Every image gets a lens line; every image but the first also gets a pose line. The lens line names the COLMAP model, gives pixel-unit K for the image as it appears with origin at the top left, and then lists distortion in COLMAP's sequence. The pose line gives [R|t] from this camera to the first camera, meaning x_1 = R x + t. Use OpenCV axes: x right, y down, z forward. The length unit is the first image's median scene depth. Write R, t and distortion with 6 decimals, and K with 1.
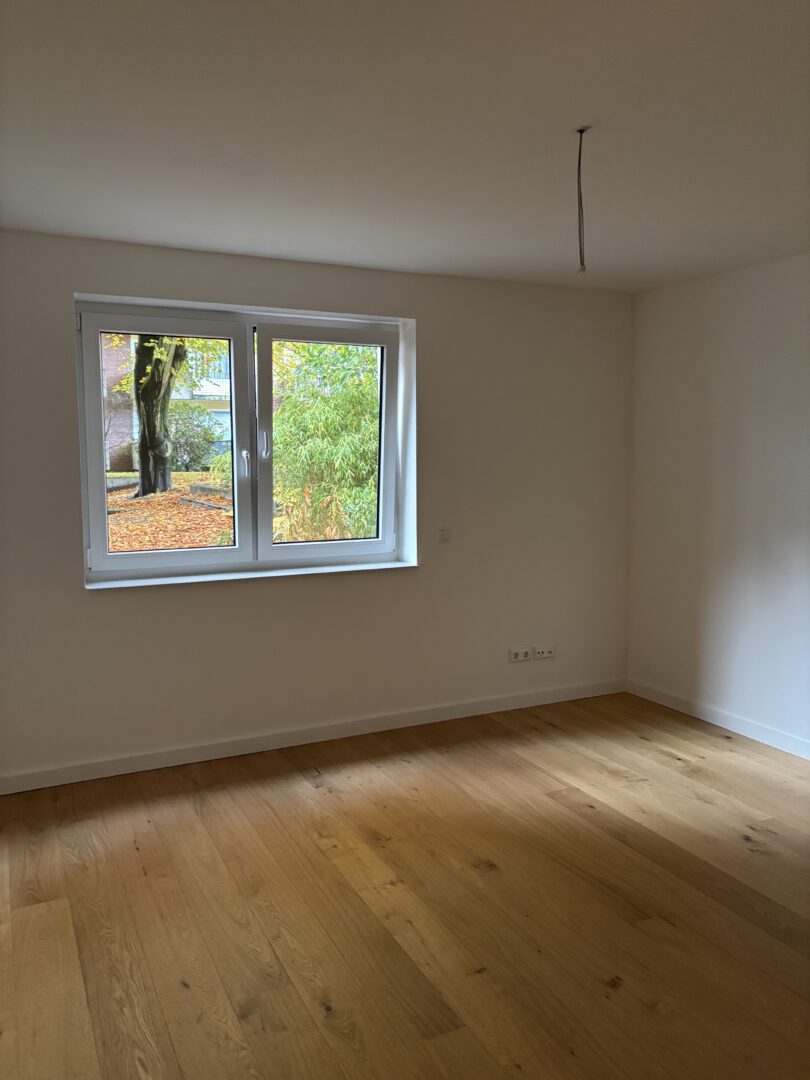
lens RADIAL K [[817.7, 0, 405.0], [0, 817.7, 540.0], [0, 0, 1]] dist [0.004213, 0.001494]
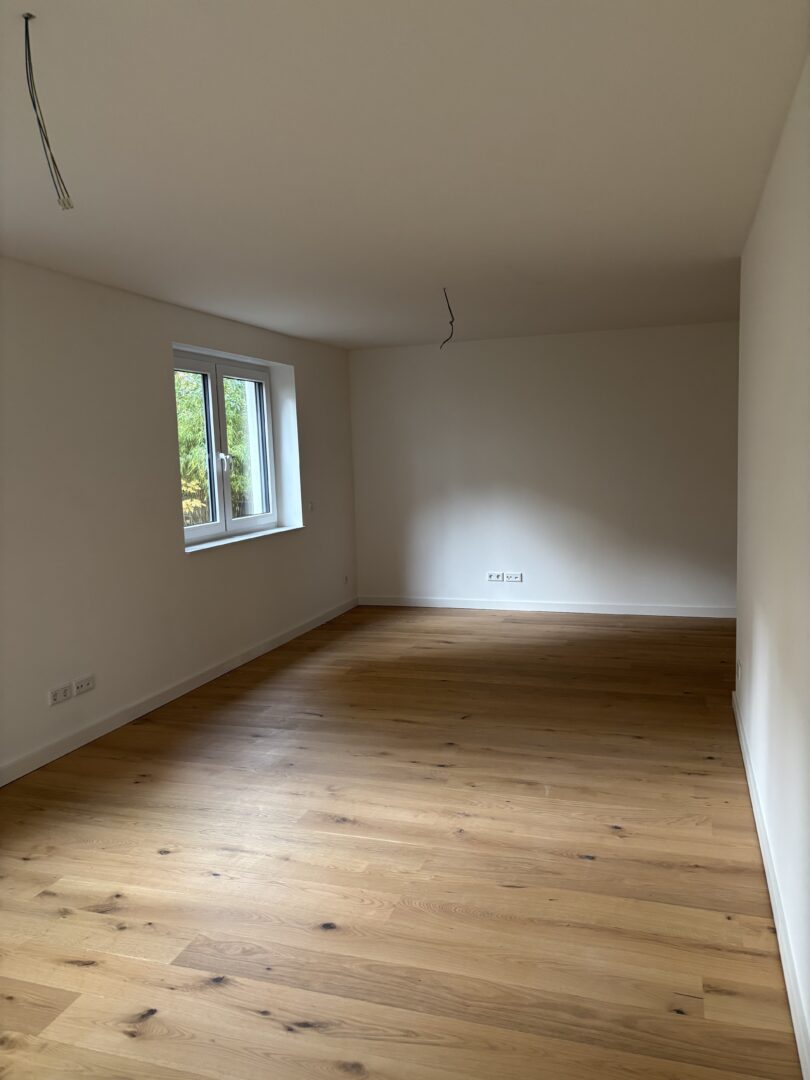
lens RADIAL K [[817.7, 0, 405.0], [0, 817.7, 540.0], [0, 0, 1]] dist [0.004213, 0.001494]
pose [[0.700619, -0.094951, 0.707190, -0.985038], [0.097375, 0.994557, 0.037064, 0.019278], [-0.706860, 0.042895, 0.706052, -0.228633]]
